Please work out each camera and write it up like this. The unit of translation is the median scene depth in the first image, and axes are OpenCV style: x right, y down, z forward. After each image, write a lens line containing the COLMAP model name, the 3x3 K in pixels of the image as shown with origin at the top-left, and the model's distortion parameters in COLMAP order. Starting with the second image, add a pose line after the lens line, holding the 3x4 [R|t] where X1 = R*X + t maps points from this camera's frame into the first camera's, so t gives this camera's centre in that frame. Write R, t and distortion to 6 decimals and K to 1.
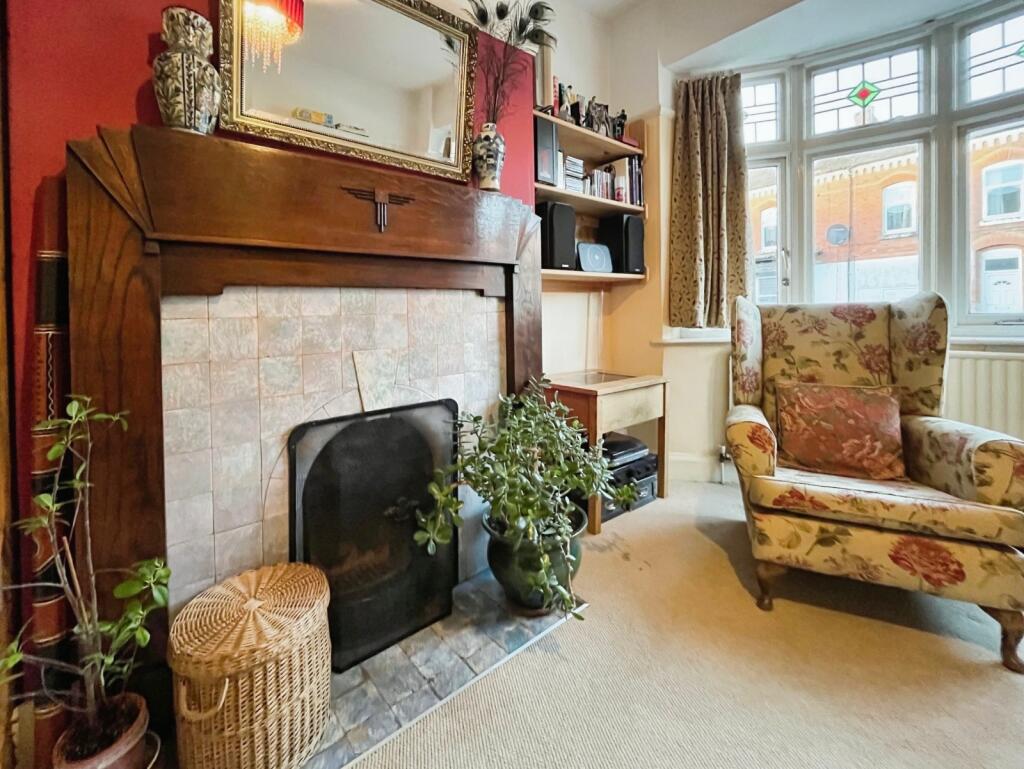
lens RADIAL K [[430.7, 0, 512.4], [0, 430.7, 332.8], [0, 0, 1]] dist [-0.002034, -0.000285]
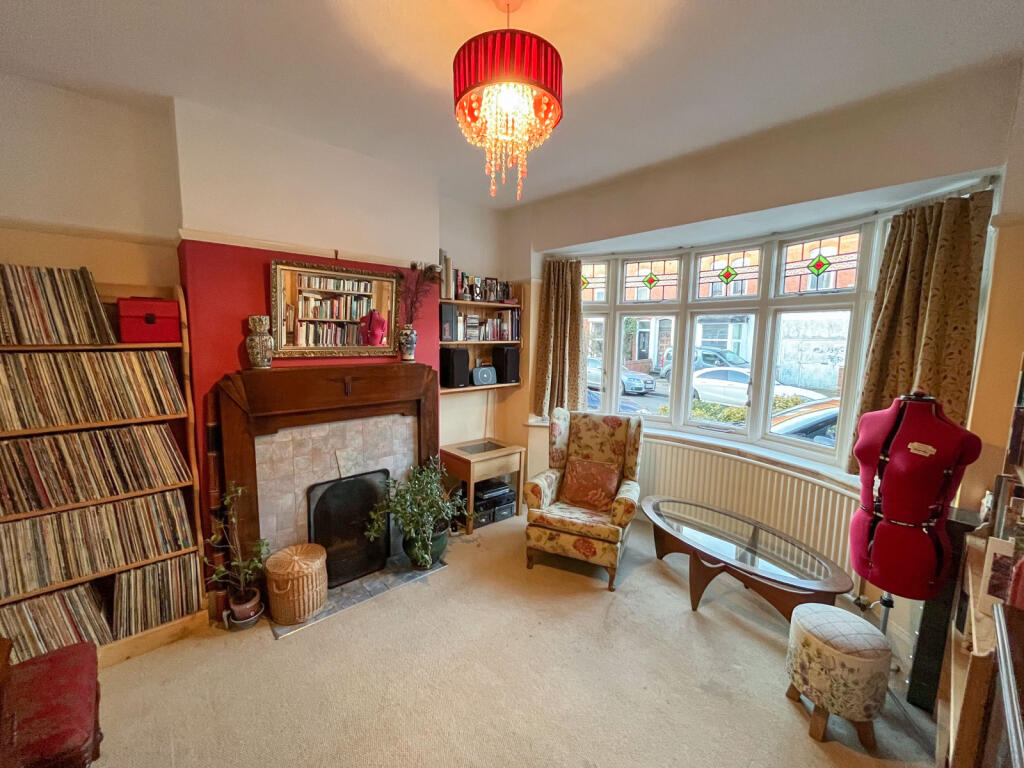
lens RADIAL K [[410.6, 0, 512.4], [0, 410.6, 394.4], [0, 0, 1]] dist [0.000239, -0.000026]
pose [[0.999227, 0.026416, 0.029126, 0.421378], [-0.029347, 0.994008, 0.105297, -0.451771], [-0.026170, -0.106070, 0.994014, -0.975544]]
